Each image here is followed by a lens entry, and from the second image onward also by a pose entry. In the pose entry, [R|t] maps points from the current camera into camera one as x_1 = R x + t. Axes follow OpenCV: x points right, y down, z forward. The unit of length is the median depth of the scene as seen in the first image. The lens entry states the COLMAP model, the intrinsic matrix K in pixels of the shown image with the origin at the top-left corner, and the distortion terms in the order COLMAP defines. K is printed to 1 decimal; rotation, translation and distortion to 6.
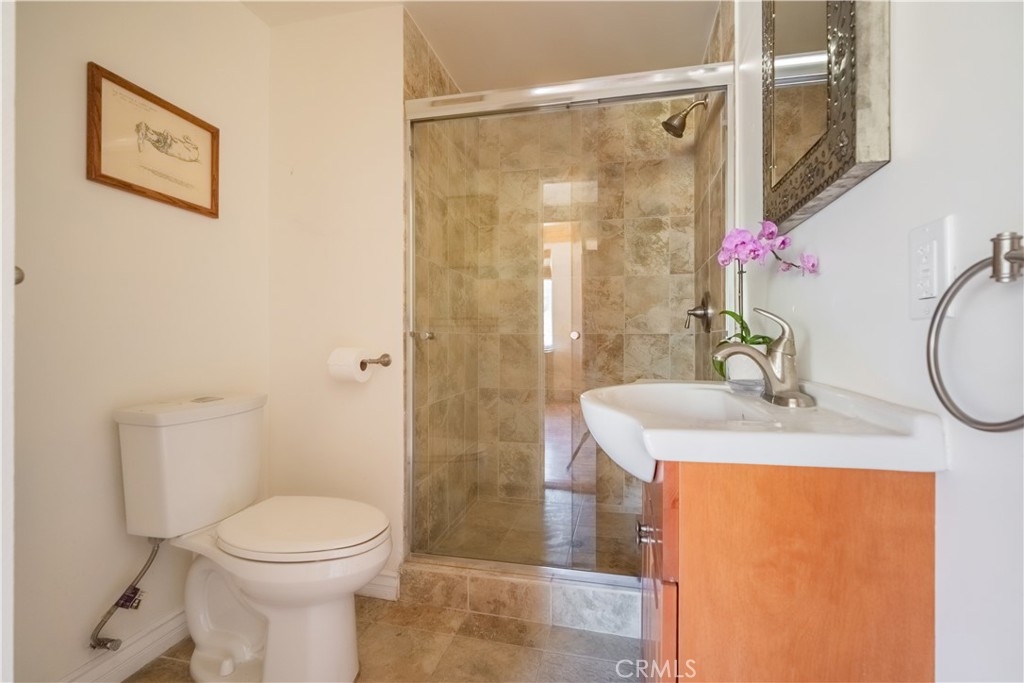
lens RADIAL K [[440.9, 0, 509.1], [0, 440.9, 339.2], [0, 0, 1]] dist [-0.004167, 0.001285]
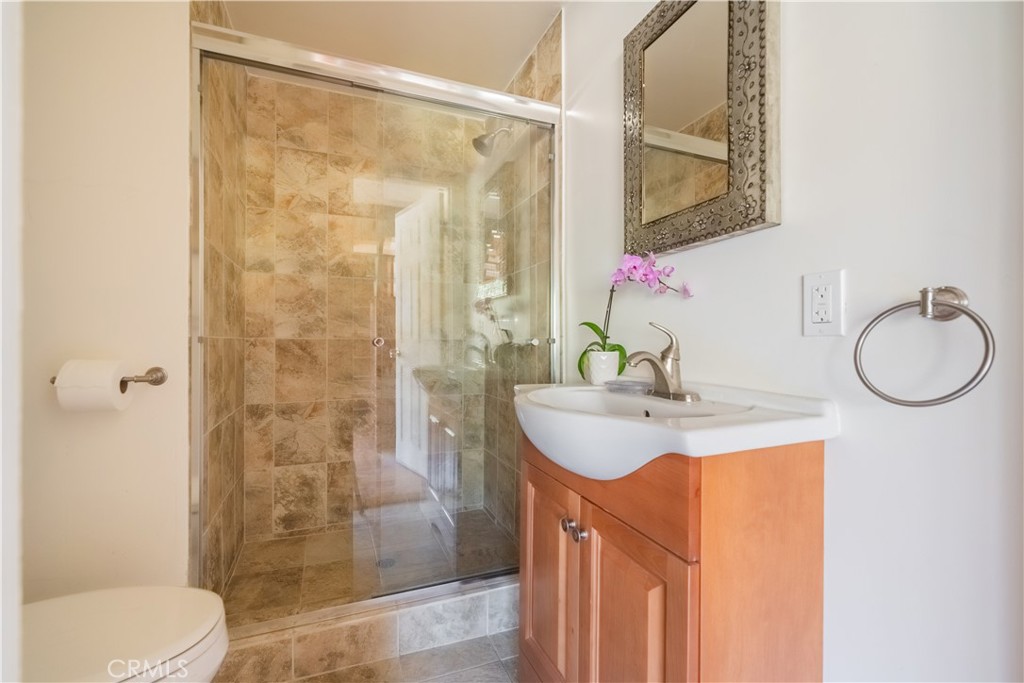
lens RADIAL K [[440.9, 0, 512.3], [0, 440.9, 342.4], [0, 0, 1]] dist [-0.004167, 0.001285]
pose [[0.828351, 0.000197, 0.560210, -0.201332], [0.000216, 1.000000, -0.000671, -0.006540], [-0.560210, 0.000677, 0.828350, 0.093009]]
